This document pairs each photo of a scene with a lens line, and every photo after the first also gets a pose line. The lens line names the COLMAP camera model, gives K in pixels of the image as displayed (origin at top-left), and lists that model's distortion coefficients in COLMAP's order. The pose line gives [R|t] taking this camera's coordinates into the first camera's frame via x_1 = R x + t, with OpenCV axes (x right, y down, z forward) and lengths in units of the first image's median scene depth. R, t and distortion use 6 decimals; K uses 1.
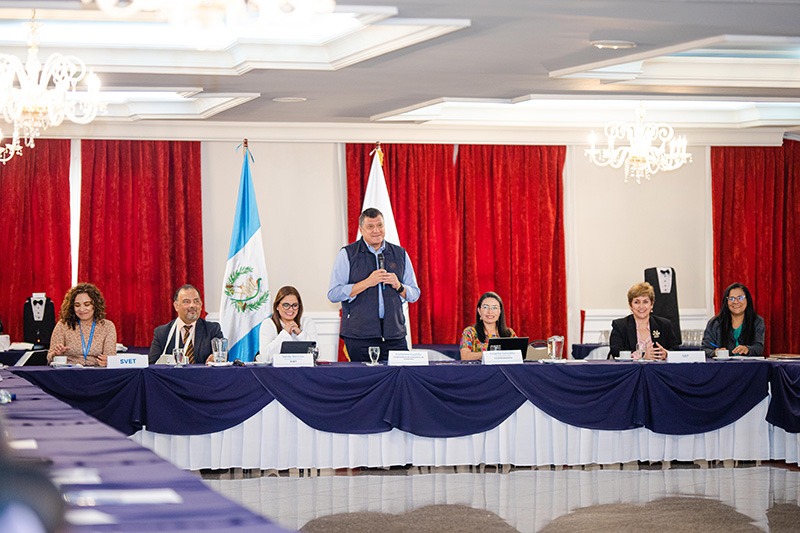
lens RADIAL K [[2439.5, 0, 395.2], [0, 2439.5, 270.0], [0, 0, 1]] dist [0.445277, 0.000000]
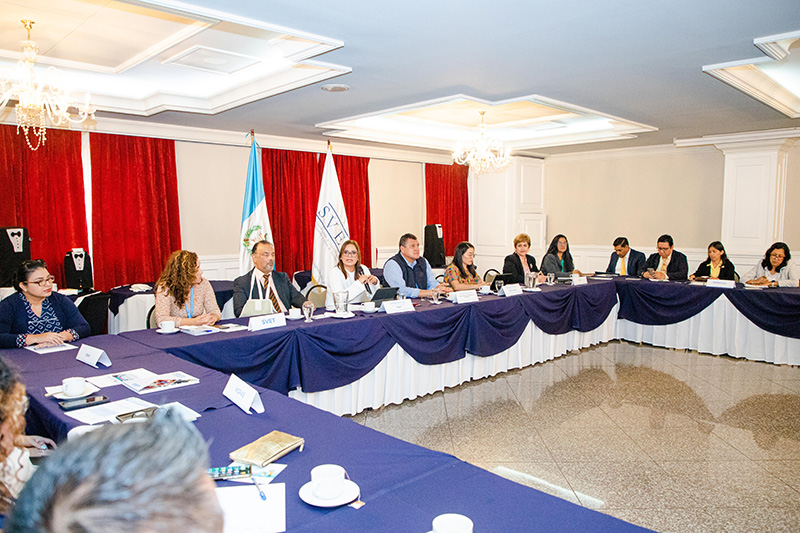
lens RADIAL K [[580.7, 0, 384.5], [0, 580.7, 285.5], [0, 0, 1]] dist [-0.040768, 0.000629]
pose [[0.858420, -0.058490, 0.509601, -0.171137], [0.008154, 0.994908, 0.100455, 0.000253], [-0.512882, -0.082078, 0.854526, 0.713253]]
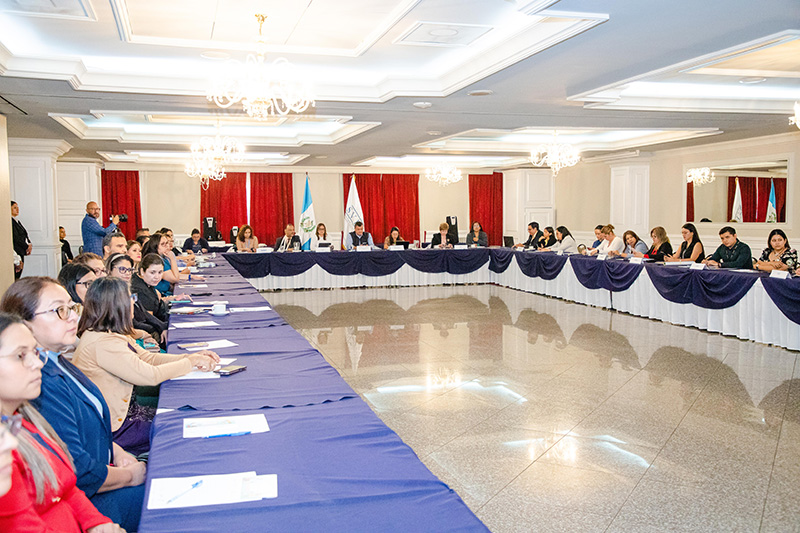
lens RADIAL K [[760.4, 0, 406.9], [0, 760.4, 269.5], [0, 0, 1]] dist [0.094355, 0.000000]
pose [[0.998731, -0.009651, 0.049419, 0.010557], [0.006431, 0.997870, 0.064913, 0.003156], [-0.049941, -0.064513, 0.996666, 0.107915]]
